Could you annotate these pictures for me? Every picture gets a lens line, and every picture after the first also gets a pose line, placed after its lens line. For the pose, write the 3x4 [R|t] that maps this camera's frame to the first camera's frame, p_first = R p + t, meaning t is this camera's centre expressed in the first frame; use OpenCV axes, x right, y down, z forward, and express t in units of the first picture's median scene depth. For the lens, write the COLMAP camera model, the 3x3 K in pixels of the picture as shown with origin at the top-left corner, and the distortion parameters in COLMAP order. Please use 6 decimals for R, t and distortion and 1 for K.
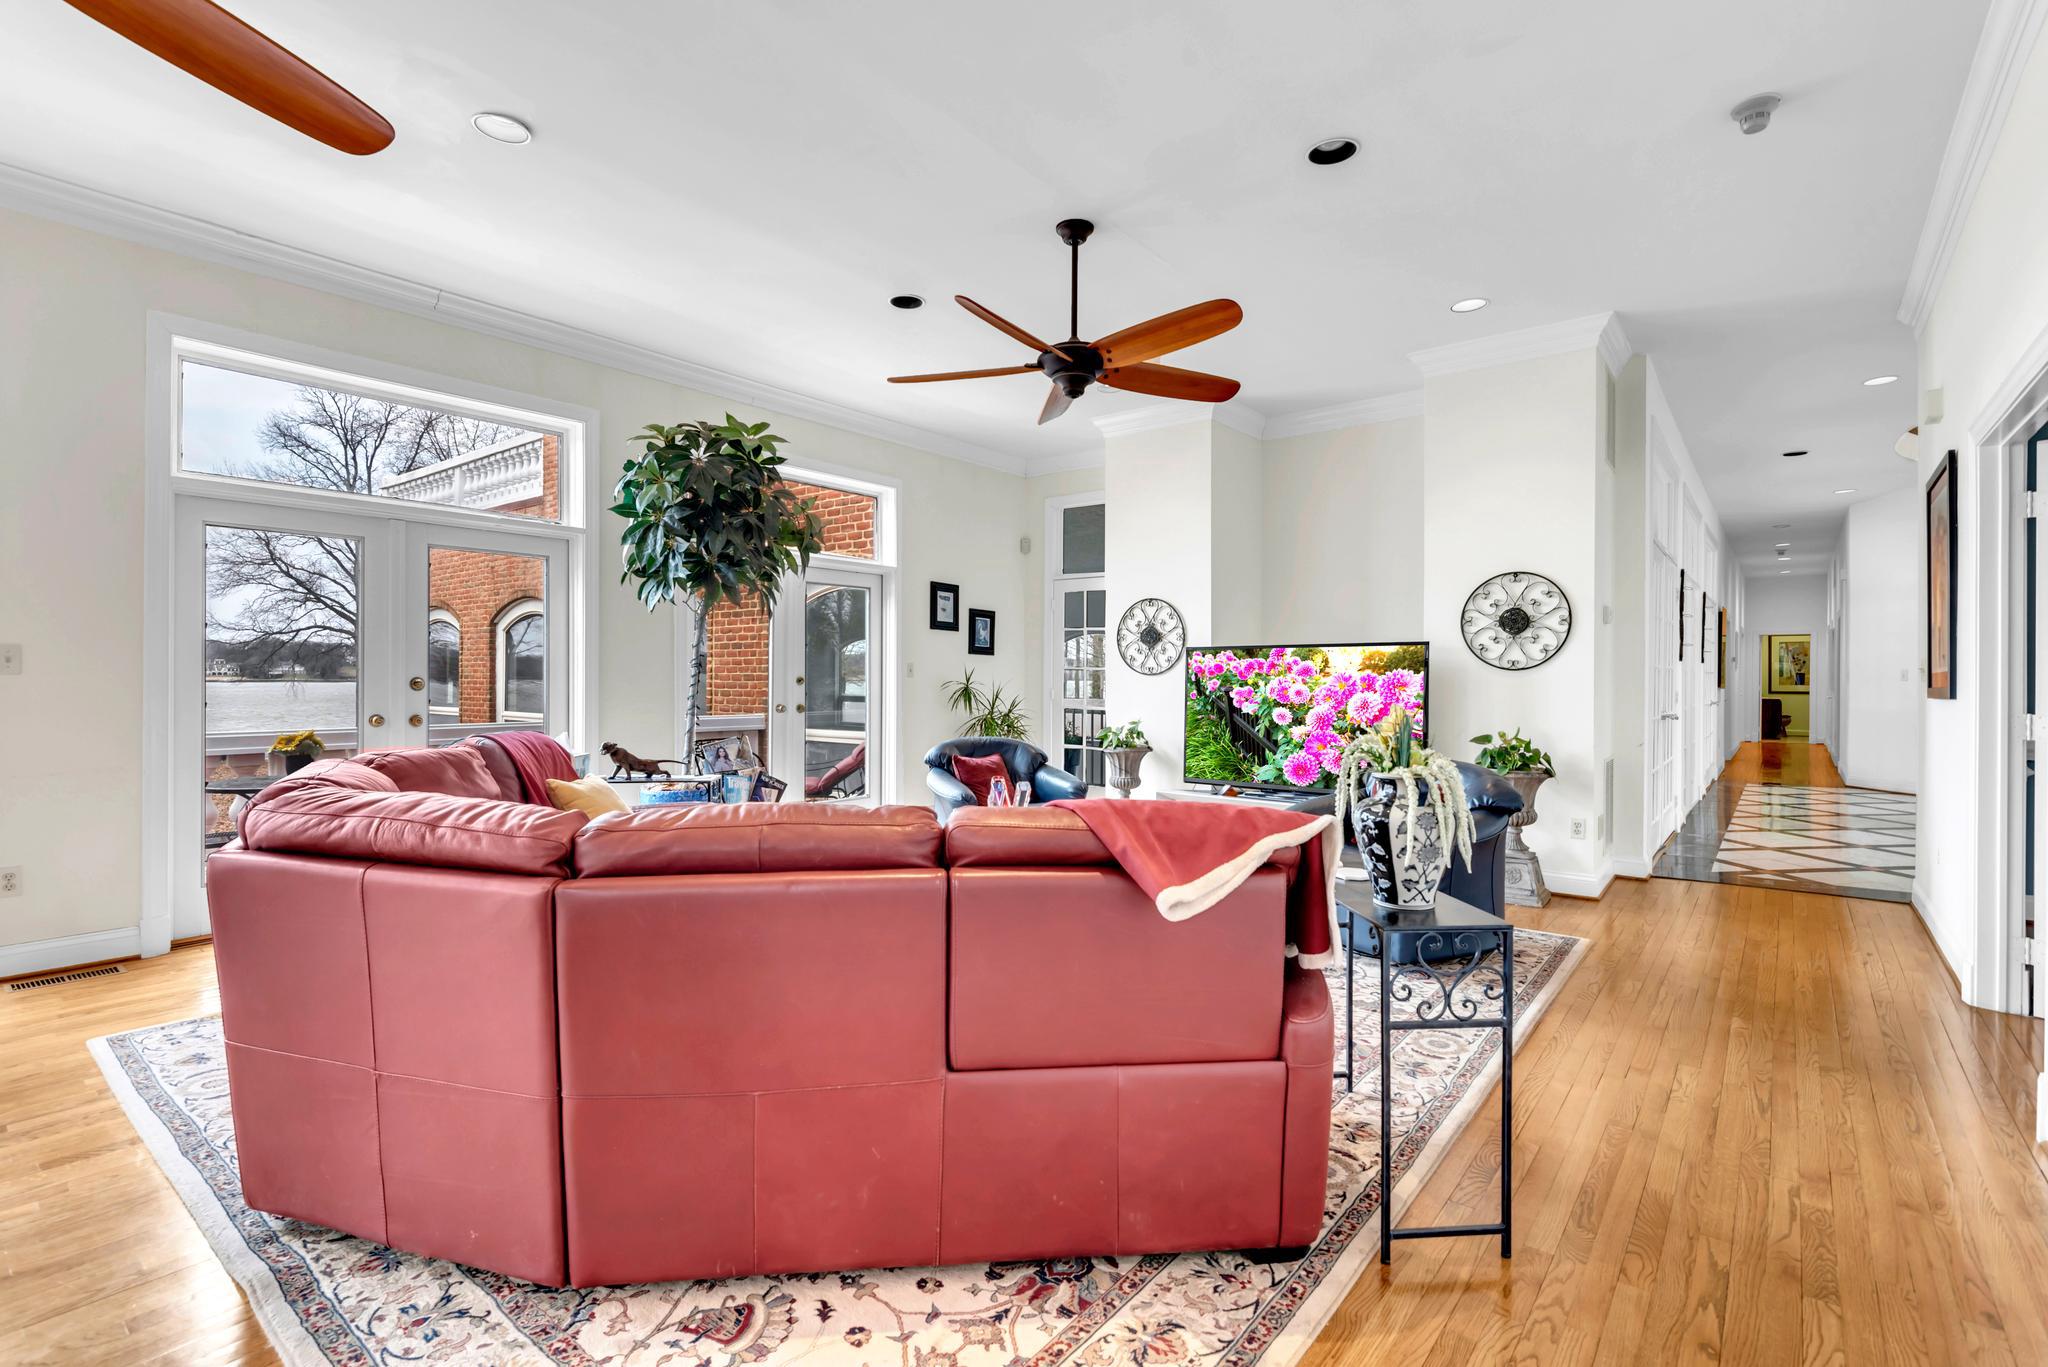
lens RADIAL K [[948.0, 0, 1021.8], [0, 948.0, 676.7], [0, 0, 1]] dist [0.025909, -0.013857]
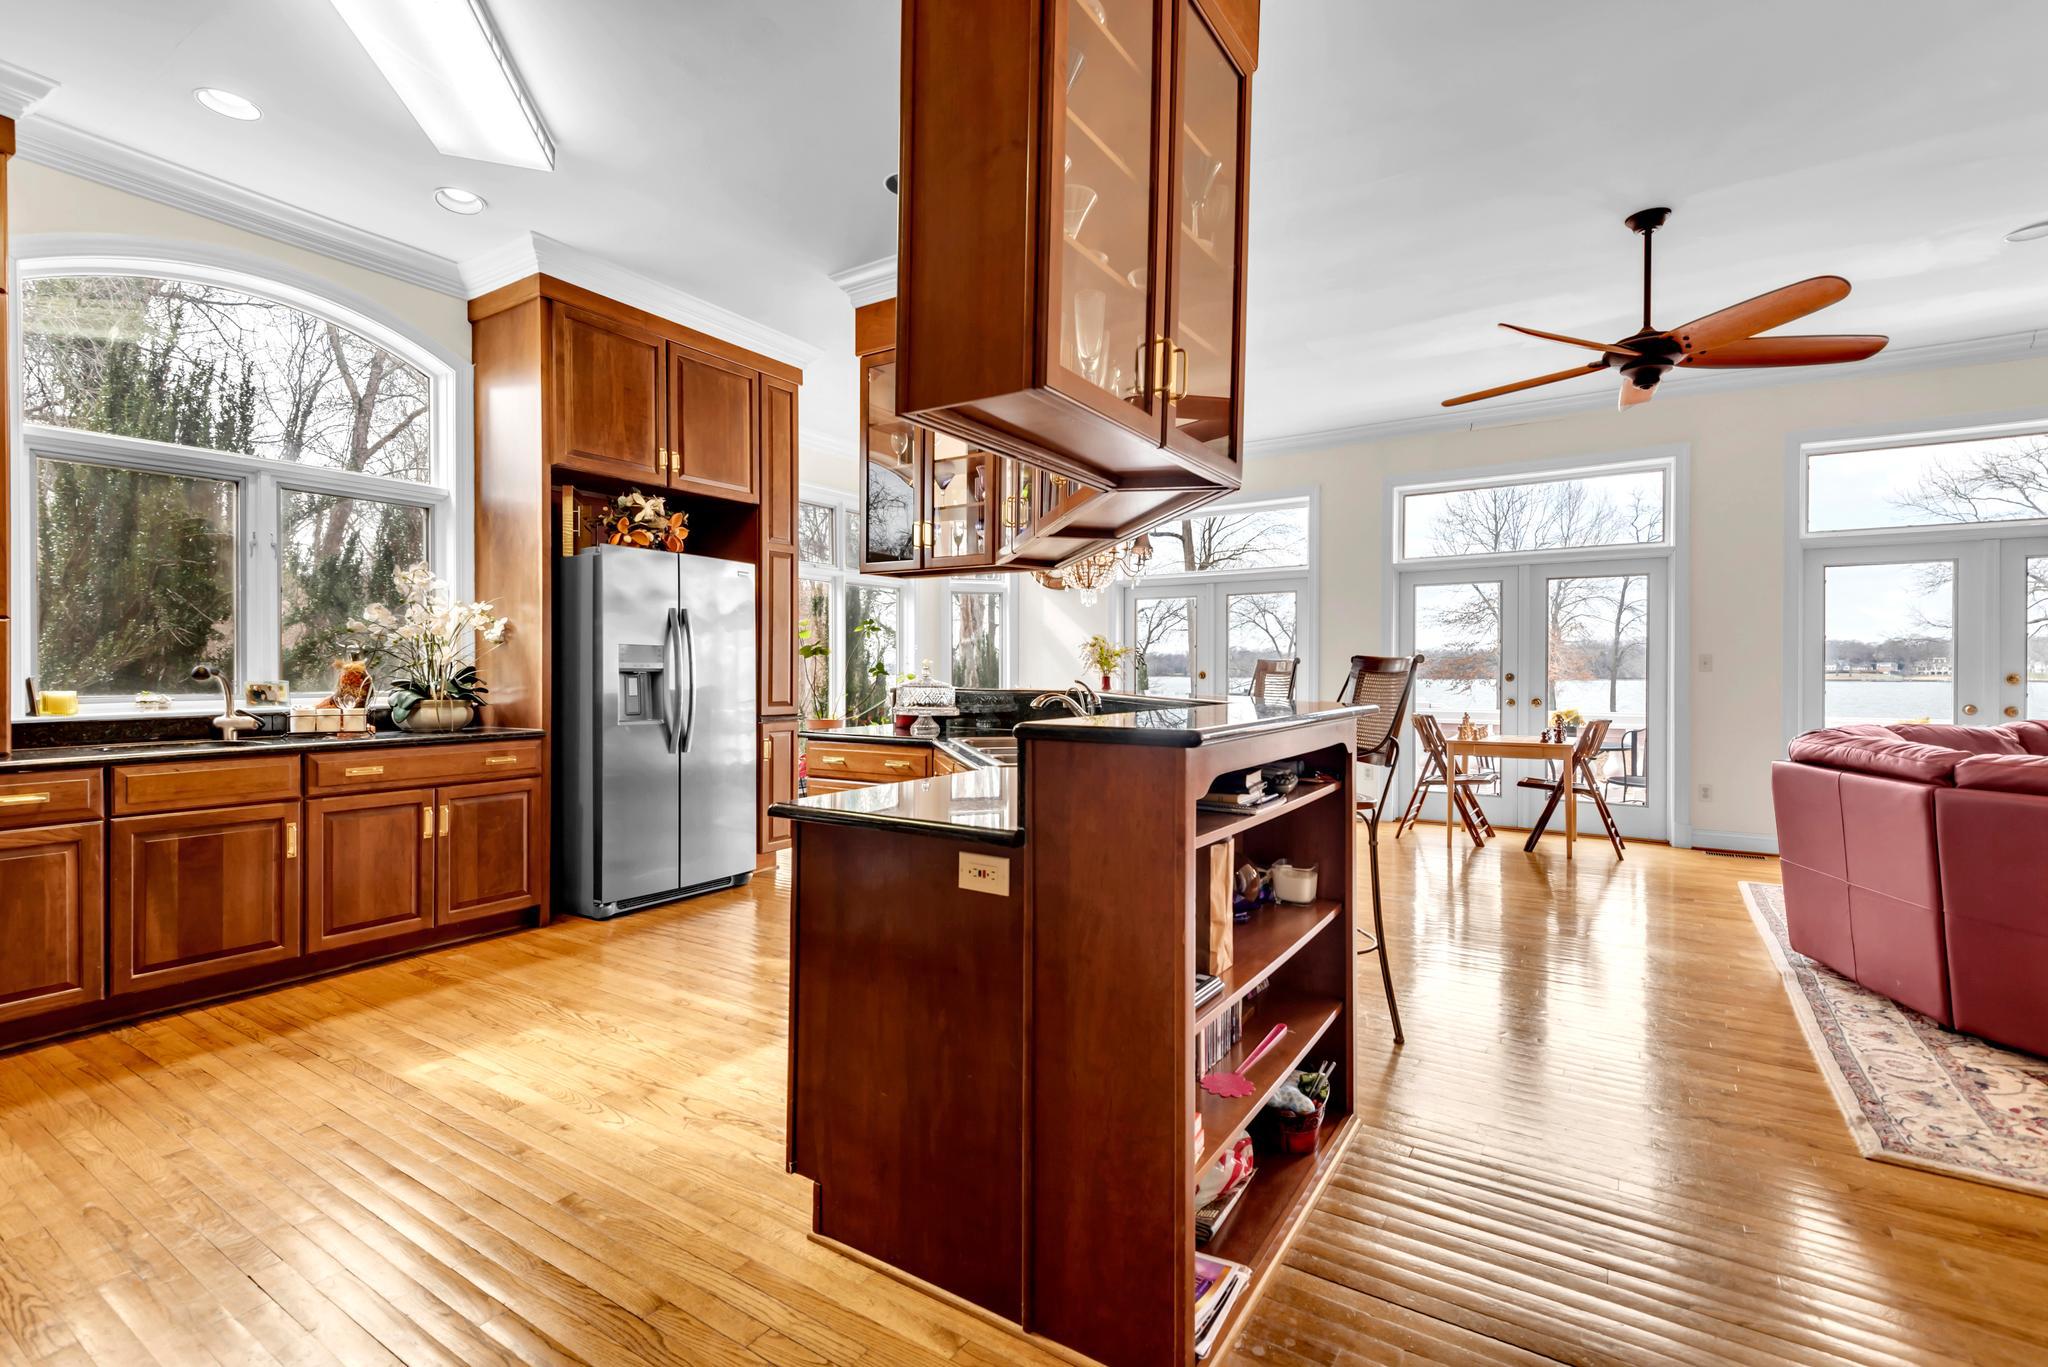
lens RADIAL K [[948.0, 0, 1007.7], [0, 948.0, 674.3], [0, 0, 1]] dist [0.025909, -0.013857]
pose [[0.105276, 0.000075, -0.994443, 0.444410], [-0.003046, 0.999995, -0.000247, 0.005425], [0.994438, 0.003055, 0.105276, -0.362711]]
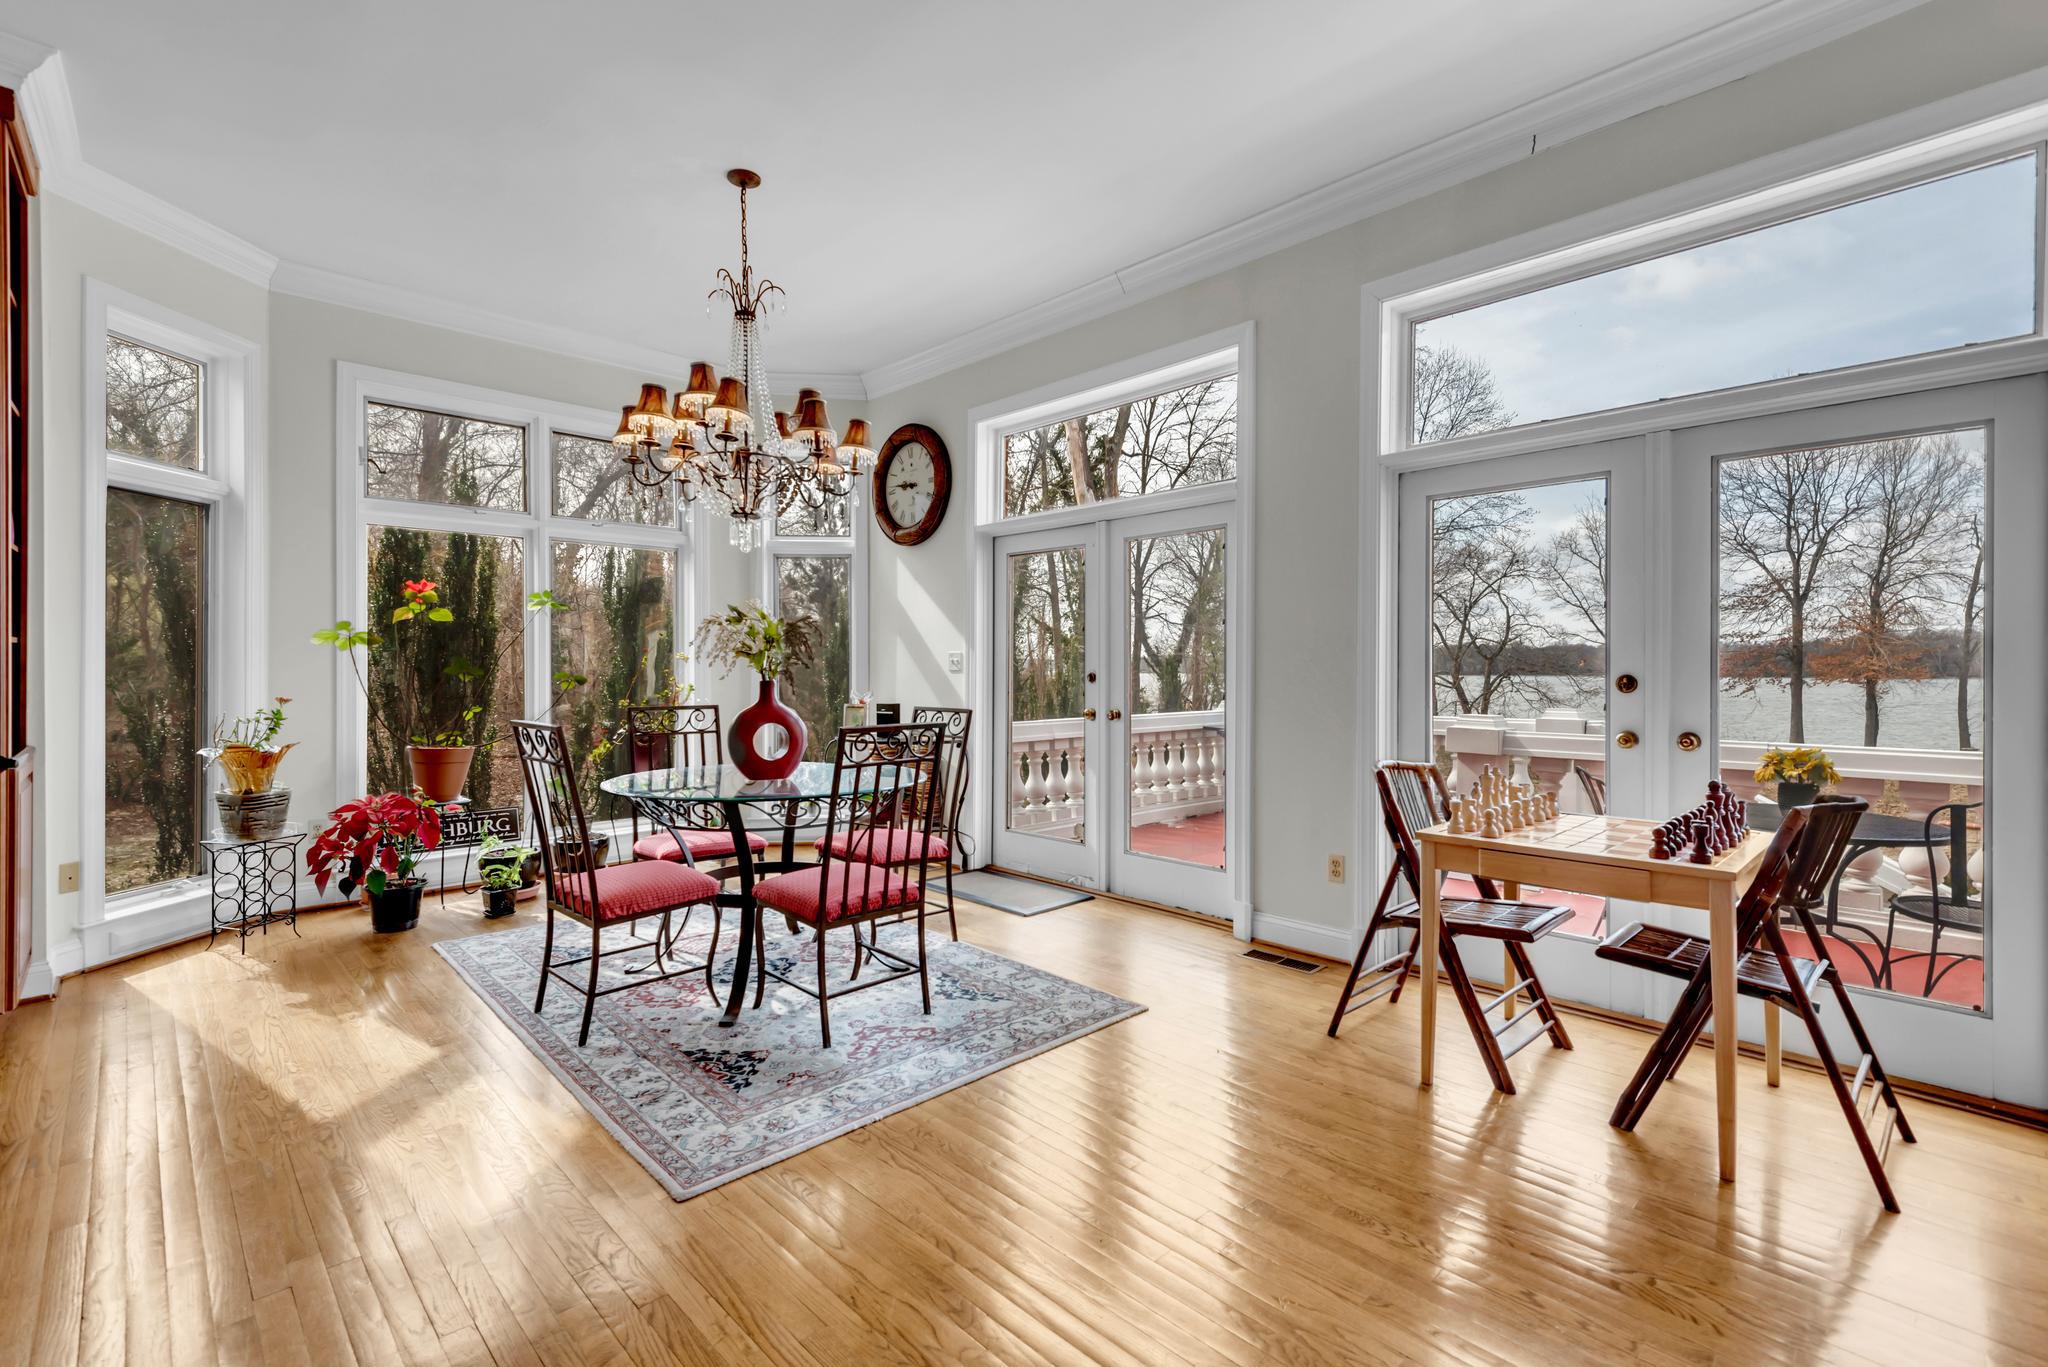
lens RADIAL K [[948.0, 0, 988.8], [0, 948.0, 674.9], [0, 0, 1]] dist [0.025909, -0.013857]
pose [[-0.123547, 0.003141, -0.992334, -0.305529], [-0.001257, 0.999994, 0.003322, -0.000724], [0.992338, 0.001657, -0.123543, 0.276996]]
